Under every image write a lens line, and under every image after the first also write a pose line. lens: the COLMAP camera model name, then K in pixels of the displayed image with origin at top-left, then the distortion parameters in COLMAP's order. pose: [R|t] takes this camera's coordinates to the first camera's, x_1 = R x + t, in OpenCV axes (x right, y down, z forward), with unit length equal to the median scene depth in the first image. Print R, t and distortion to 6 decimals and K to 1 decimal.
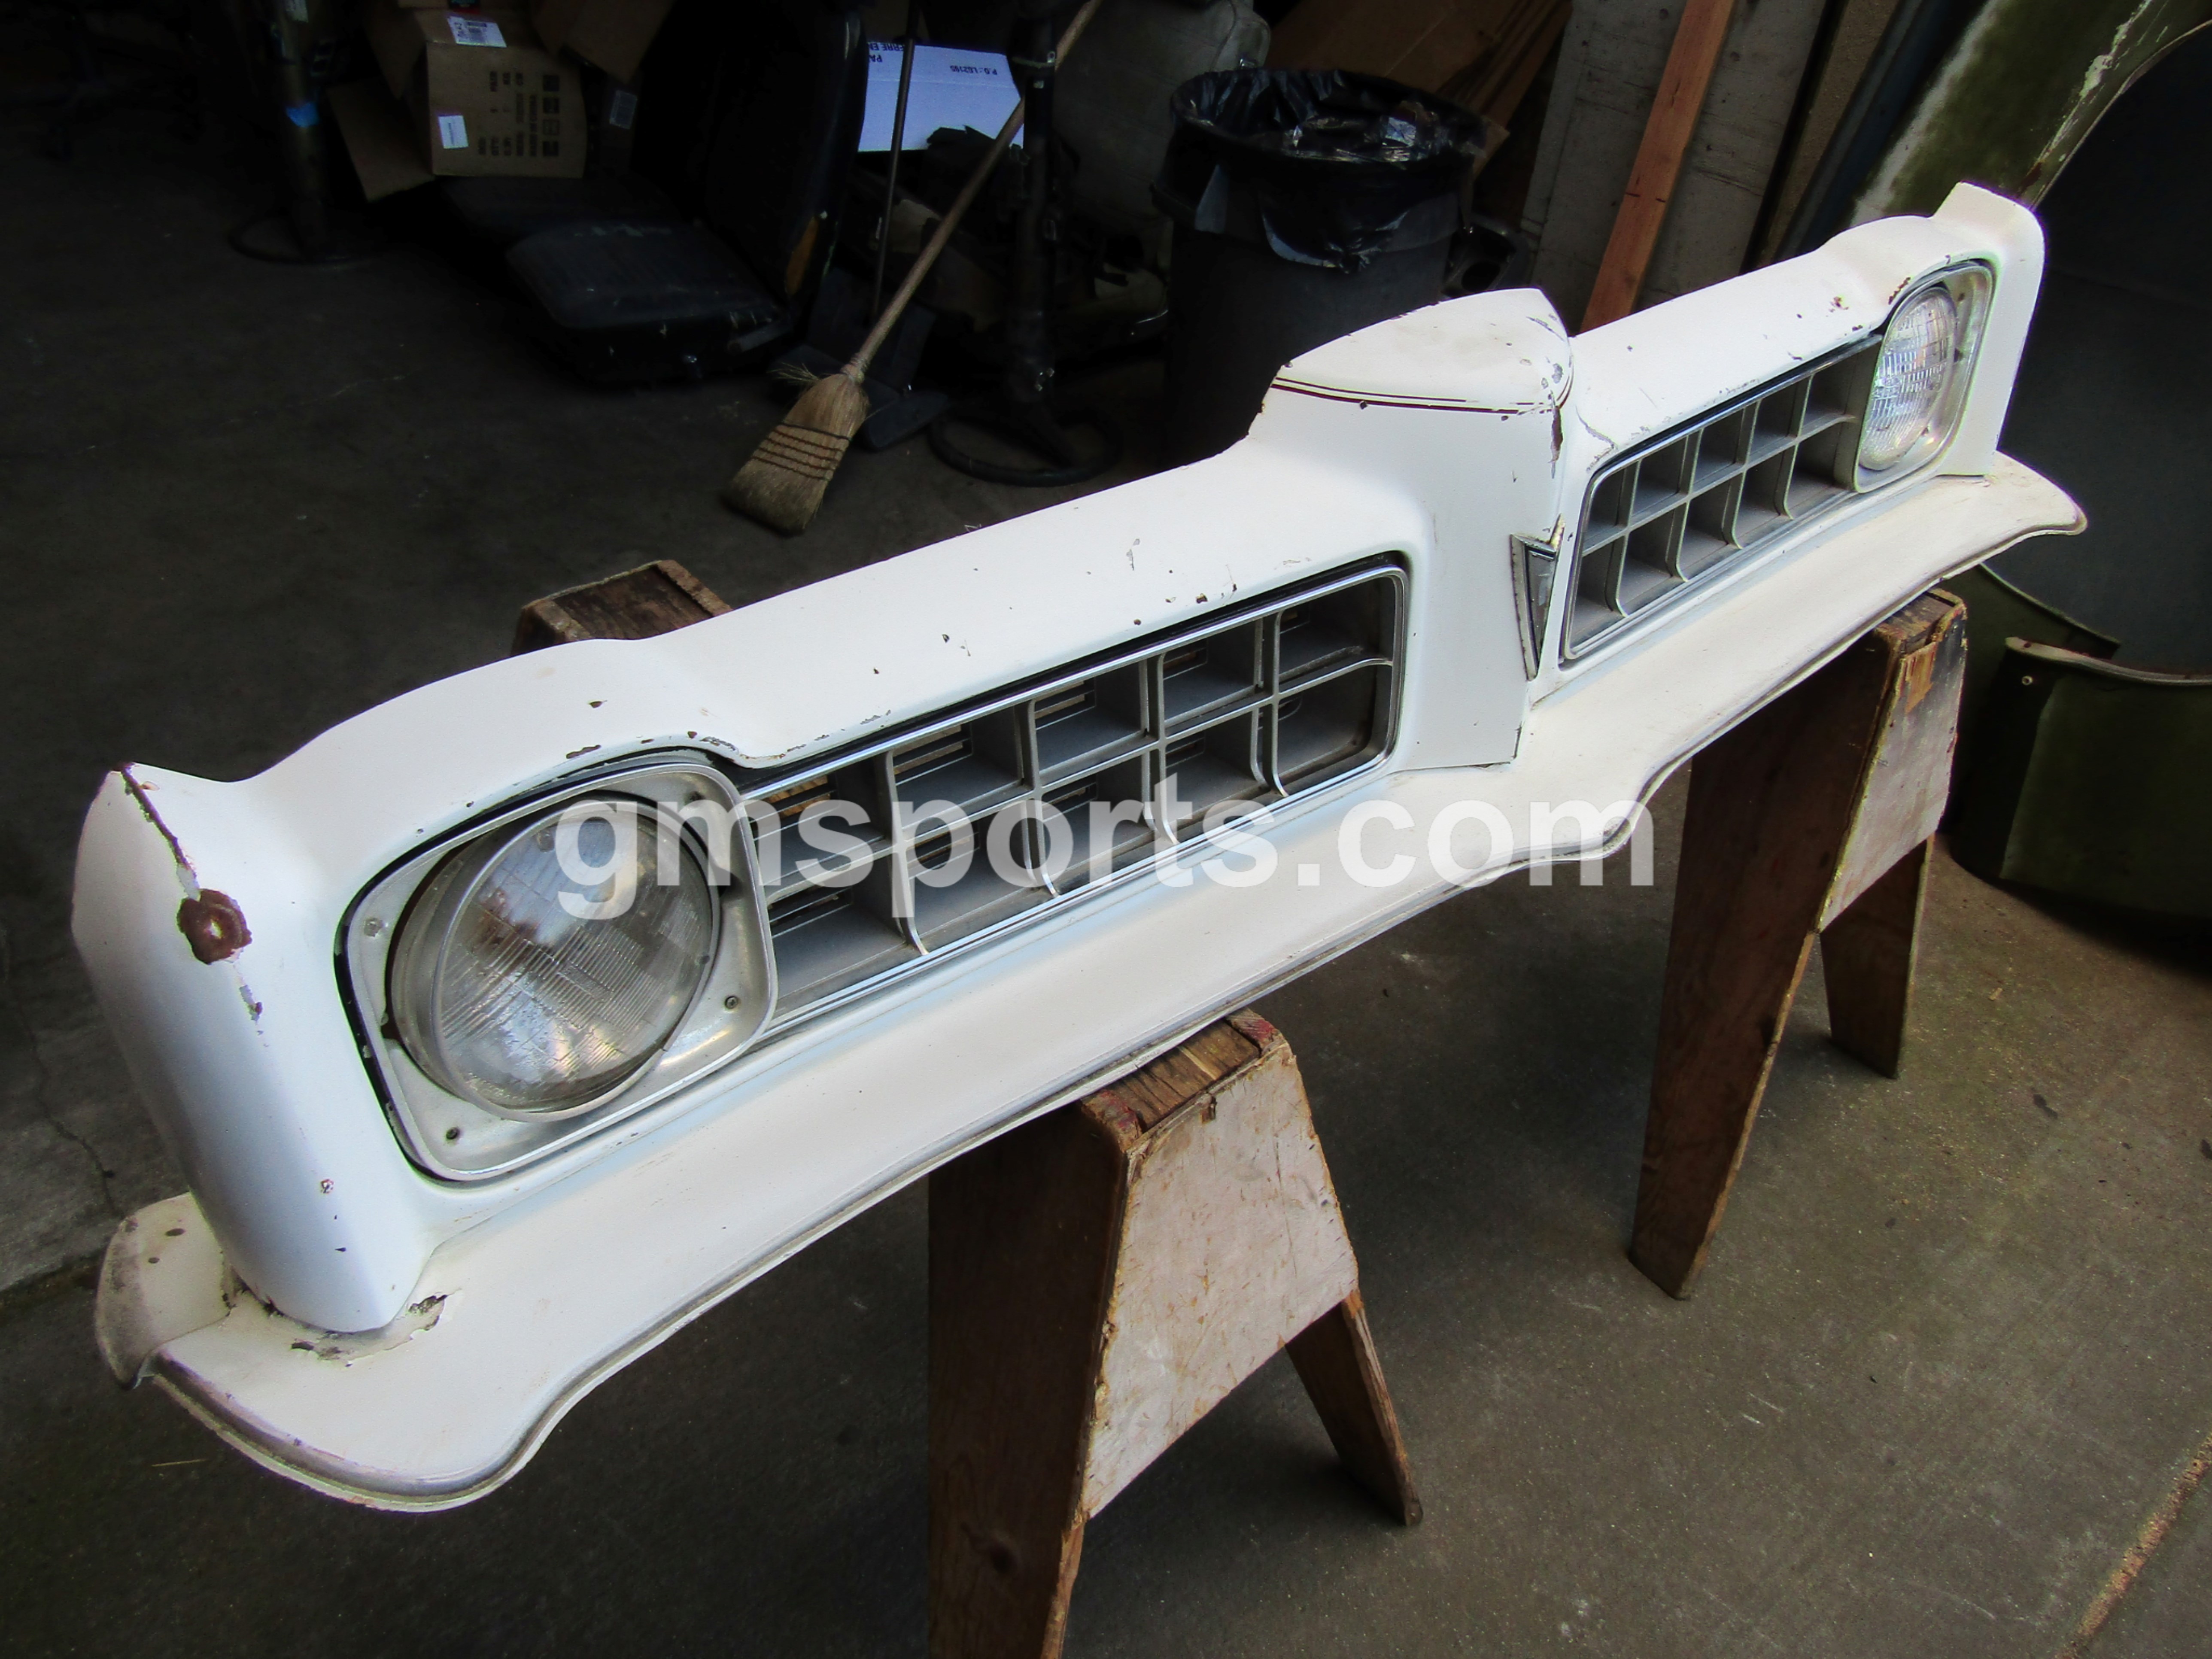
lens RADIAL K [[1584.6, 0, 1116.7], [0, 1584.6, 823.7], [0, 0, 1]] dist [-0.014159, 0.002432]
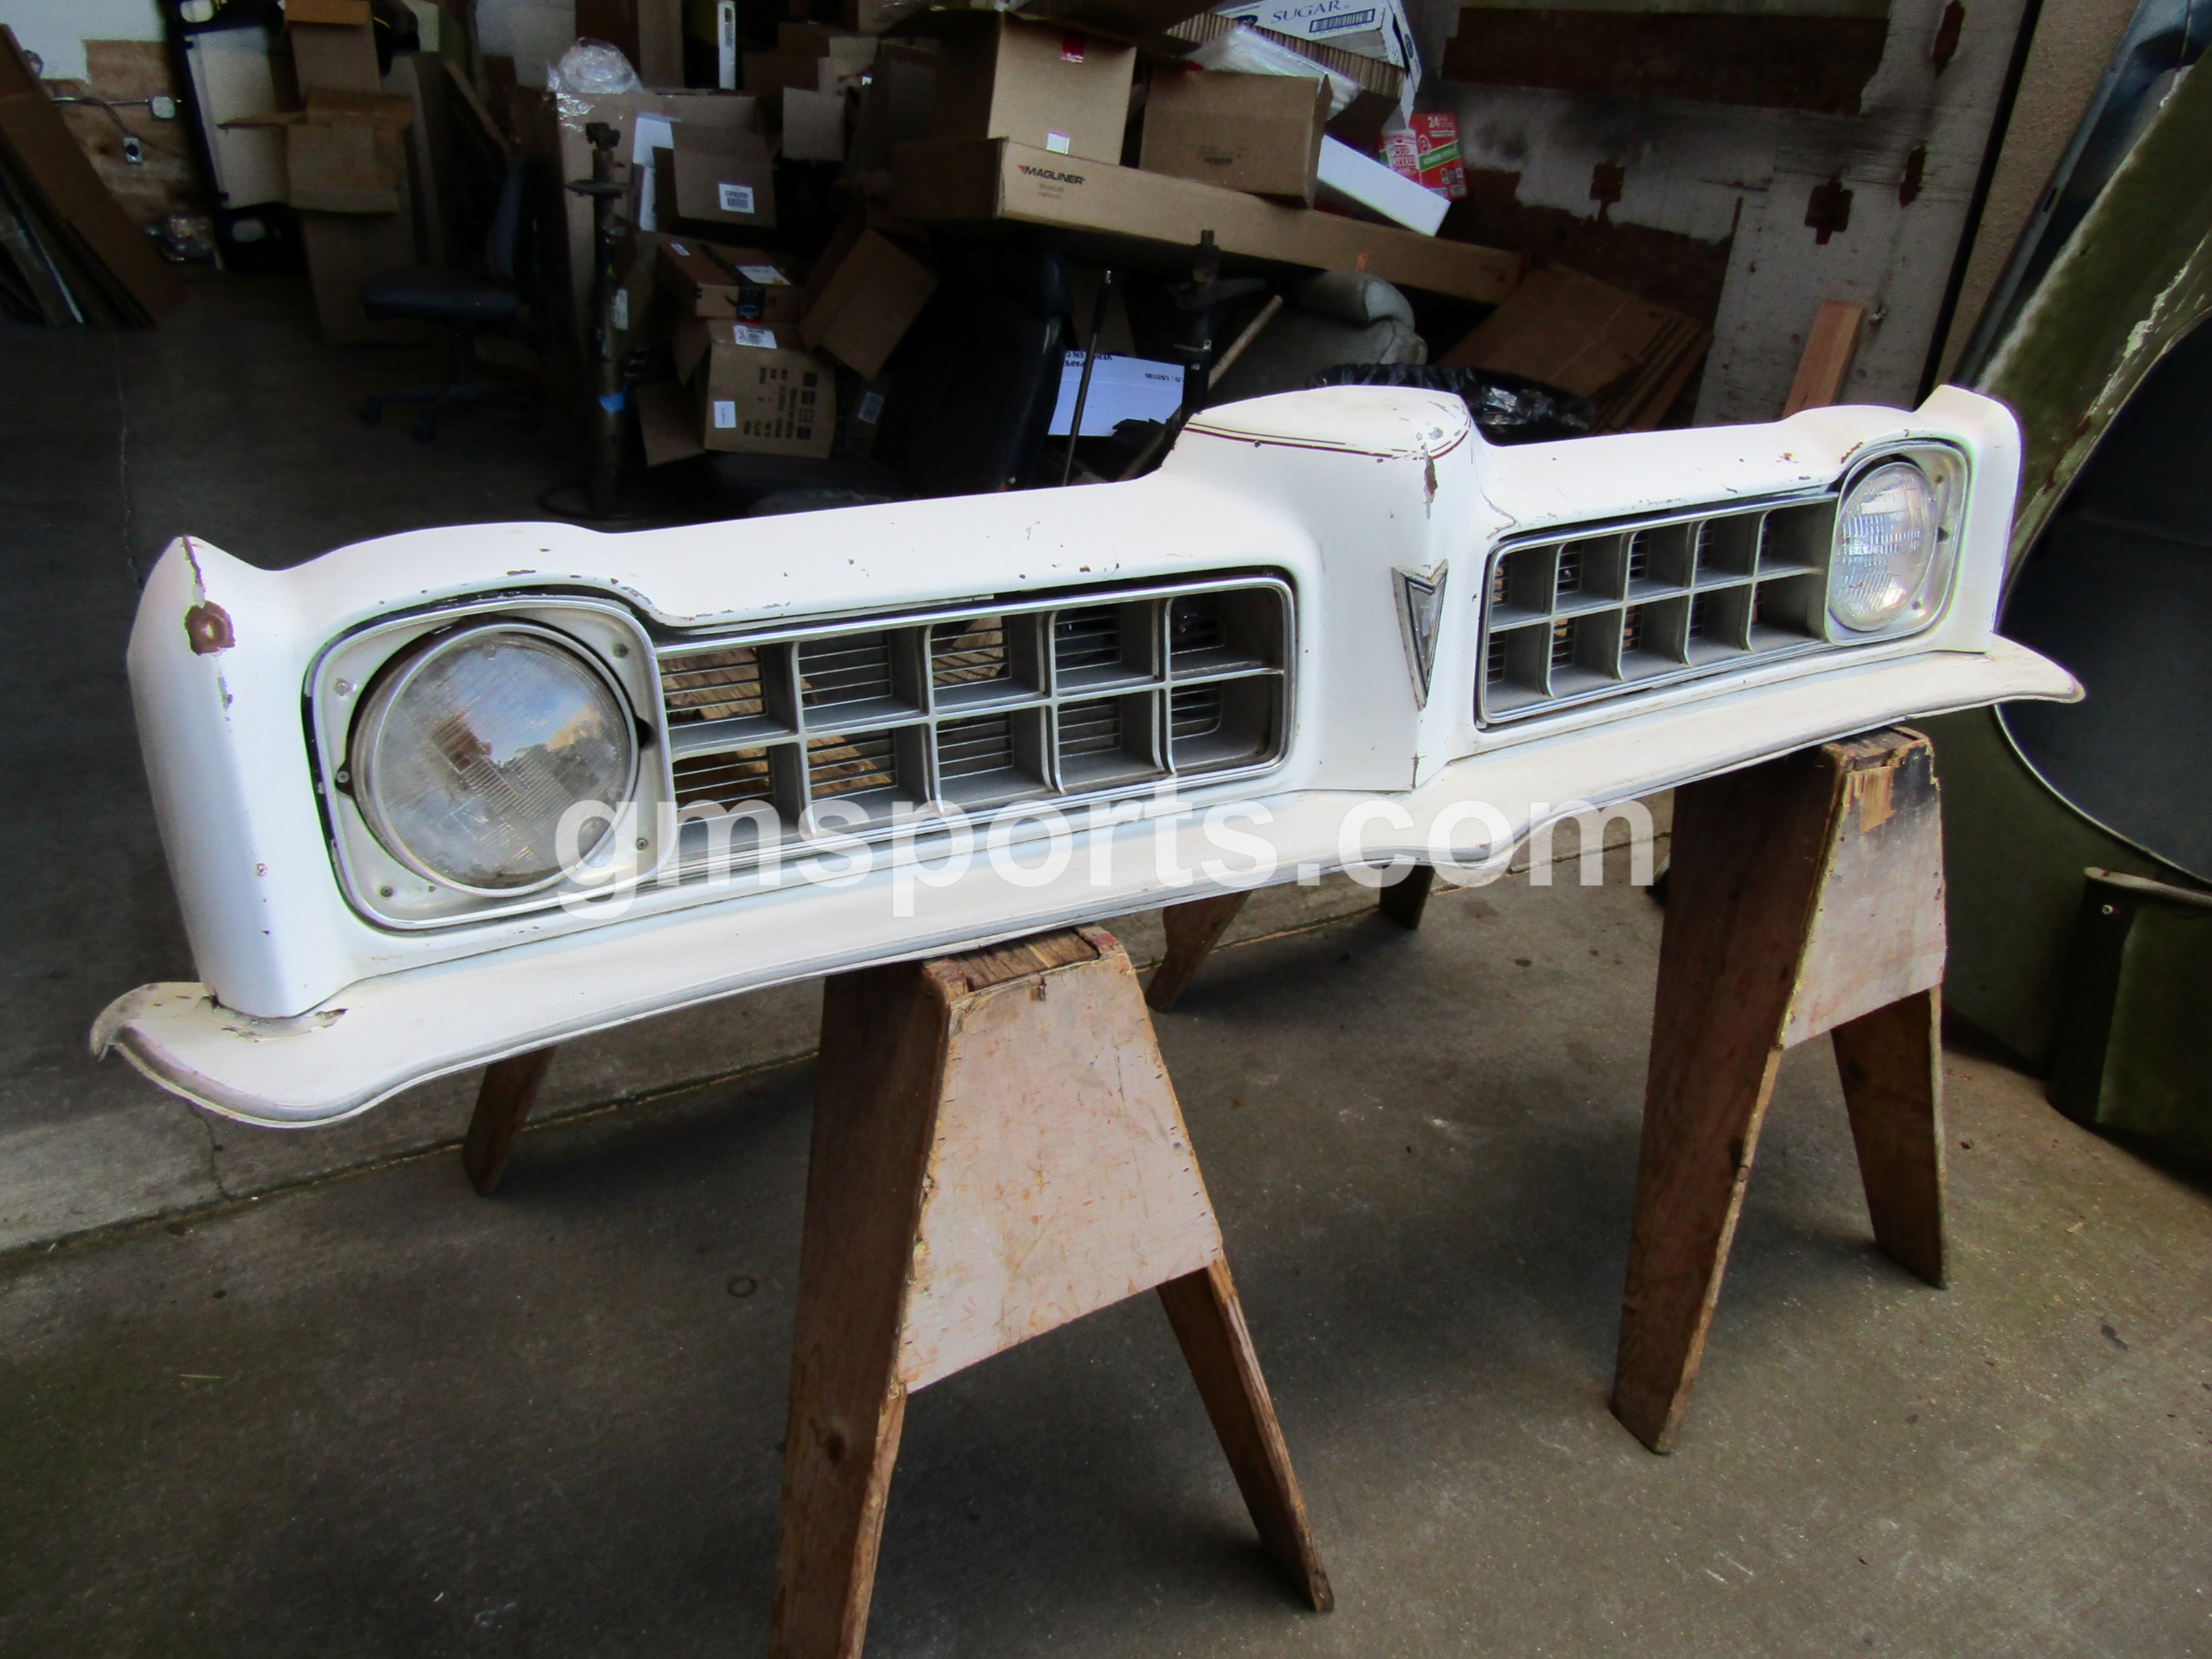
lens RADIAL K [[1582.1, 0, 1118.2], [0, 1582.1, 823.7], [0, 0, 1]] dist [-0.006223, -0.009612]
pose [[0.984349, 0.067816, -0.162657, 0.155982], [-0.103082, 0.970192, -0.219321, 0.165699], [0.142935, 0.232655, 0.961999, -0.052396]]
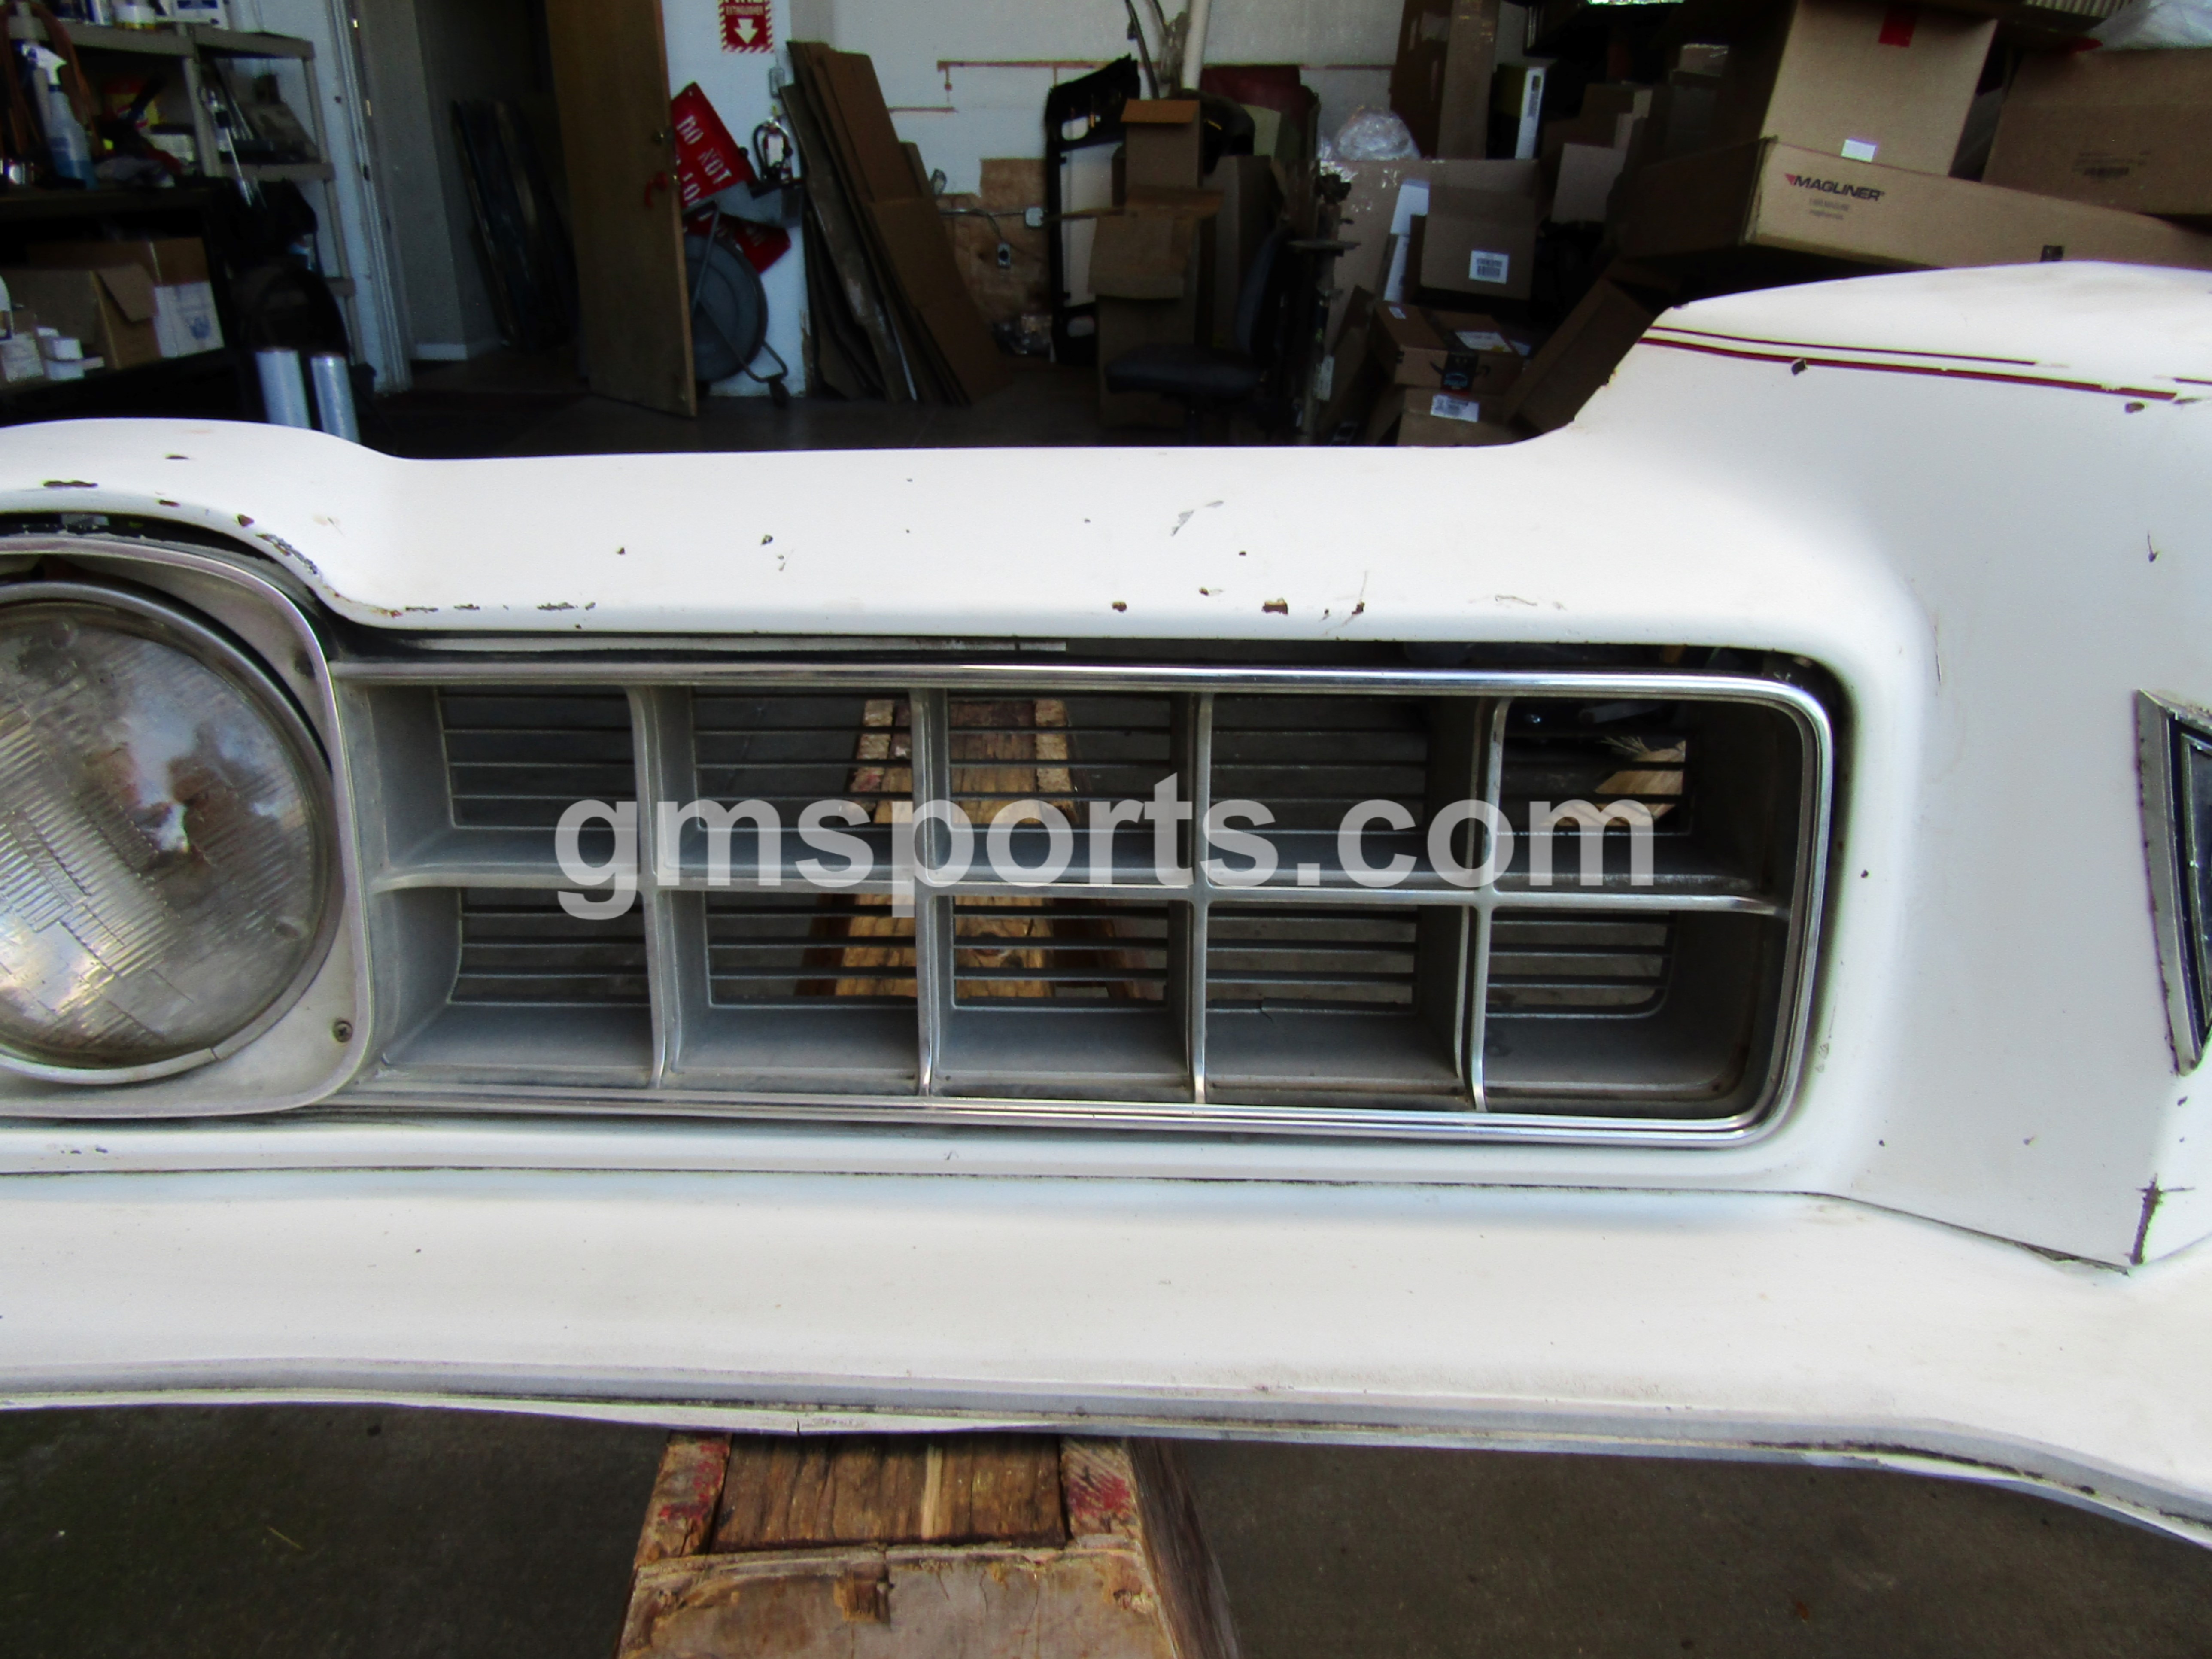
lens RADIAL K [[1578.9, 0, 1109.6], [0, 1578.9, 831.3], [0, 0, 1]] dist [-0.007740, 0.002365]
pose [[0.768902, 0.196140, -0.608538, 0.185968], [-0.368056, 0.914049, -0.170438, 0.017714], [0.522804, 0.355027, 0.775004, 0.328194]]
